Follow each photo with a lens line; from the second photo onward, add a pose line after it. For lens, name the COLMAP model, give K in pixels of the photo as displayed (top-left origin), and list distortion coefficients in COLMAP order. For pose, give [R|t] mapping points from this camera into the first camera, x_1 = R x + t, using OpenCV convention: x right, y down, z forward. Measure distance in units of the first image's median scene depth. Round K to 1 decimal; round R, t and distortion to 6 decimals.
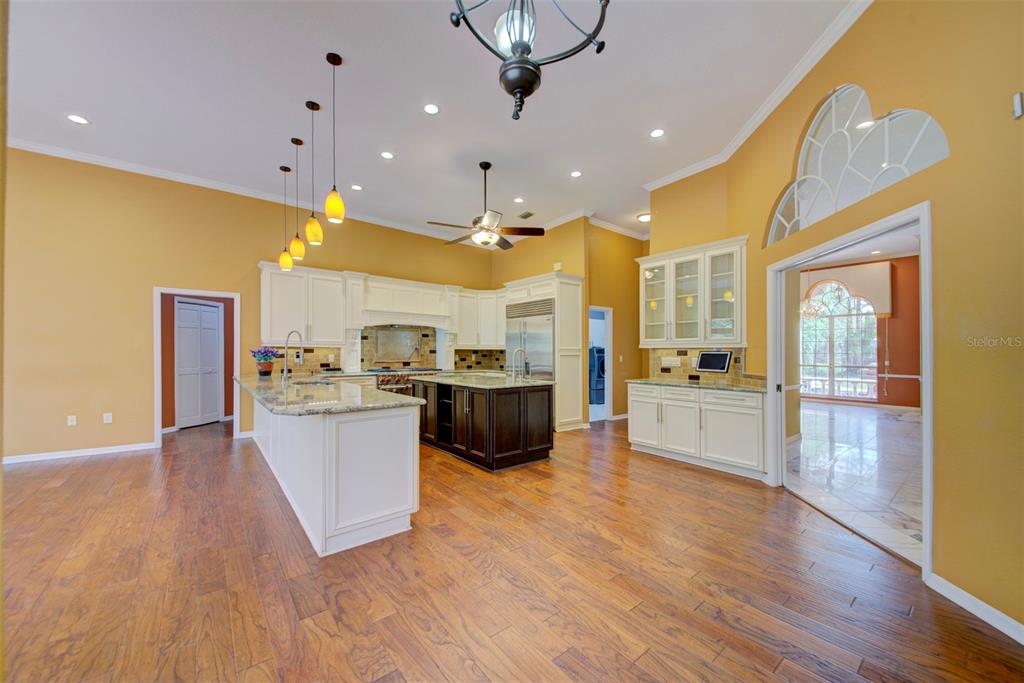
lens RADIAL K [[380.8, 0, 515.5], [0, 380.8, 351.2], [0, 0, 1]] dist [0.010642, -0.000500]
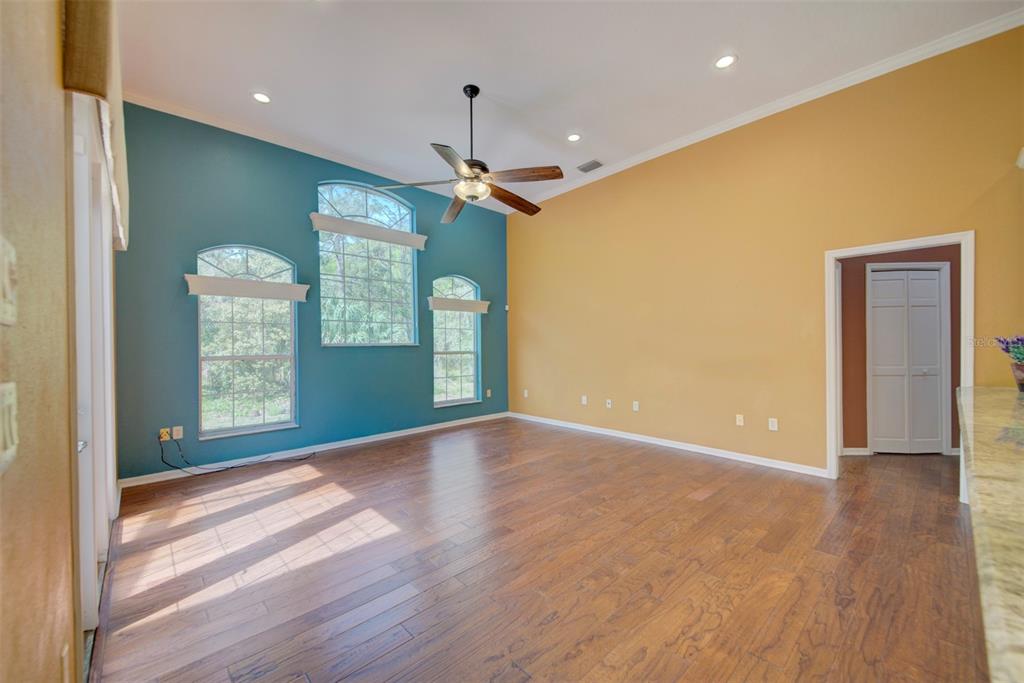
lens RADIAL K [[387.0, 0, 522.6], [0, 387.0, 350.3], [0, 0, 1]] dist [0.001010, -0.000034]
pose [[0.053938, 0.004994, -0.998532, -0.192574], [0.010985, 0.999924, 0.005594, 0.006015], [0.998484, -0.011271, 0.053879, 0.303883]]
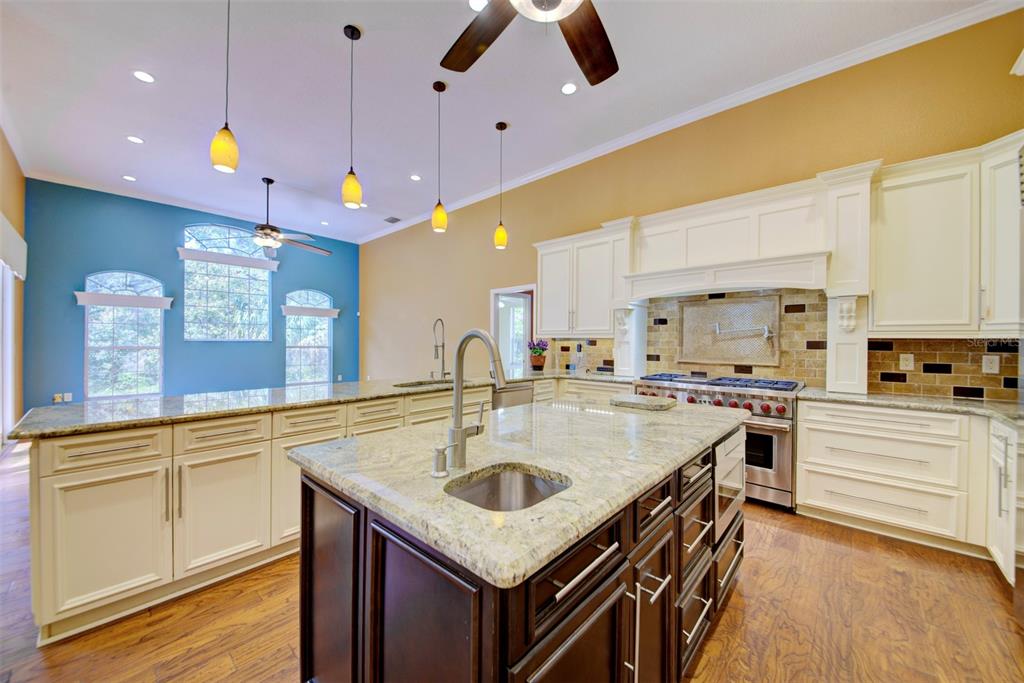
lens RADIAL K [[380.8, 0, 515.5], [0, 380.8, 351.2], [0, 0, 1]] dist [0.010642, -0.000500]
pose [[0.103208, 0.019449, -0.994470, 0.219736], [-0.003522, 0.999810, 0.019188, 0.001677], [0.994654, 0.001522, 0.103257, 0.790754]]
